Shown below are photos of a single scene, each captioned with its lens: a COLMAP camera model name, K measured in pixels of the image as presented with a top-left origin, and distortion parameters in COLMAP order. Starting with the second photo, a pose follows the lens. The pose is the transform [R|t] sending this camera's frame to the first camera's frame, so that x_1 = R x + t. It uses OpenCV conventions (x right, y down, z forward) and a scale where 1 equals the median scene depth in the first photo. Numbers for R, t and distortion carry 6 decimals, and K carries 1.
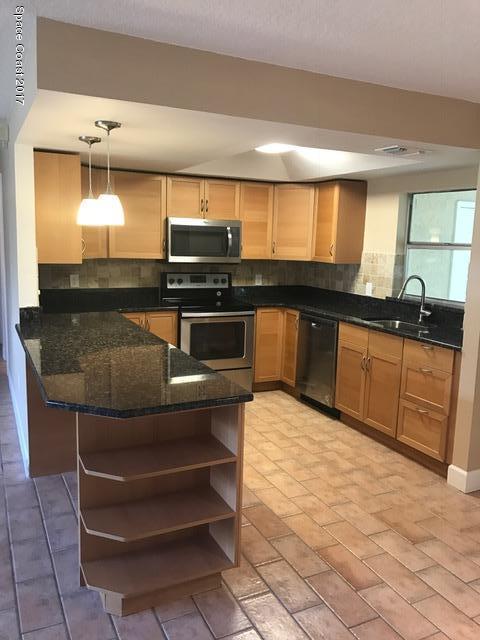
lens RADIAL K [[528.6, 0, 242.6], [0, 528.6, 321.8], [0, 0, 1]] dist [0.054030, -0.090205]
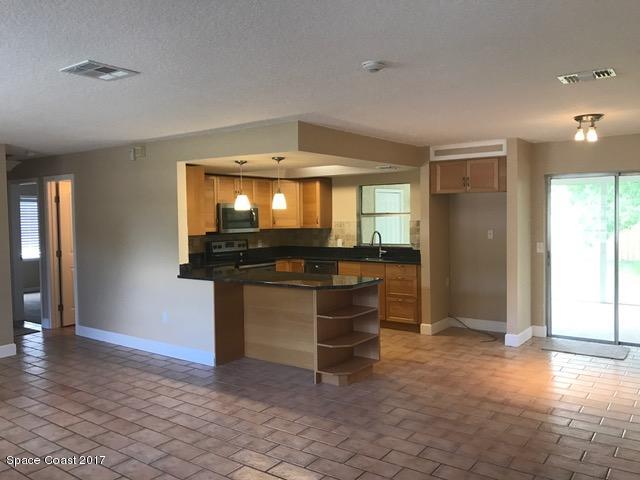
lens RADIAL K [[528.6, 0, 320.0], [0, 528.6, 240.0], [0, 0, 1]] dist [0.054030, -0.090205]
pose [[0.885320, -0.063326, 0.460650, -0.577454], [0.114156, 0.989964, -0.083303, 0.059422], [-0.450752, 0.126336, 0.883664, -0.419339]]
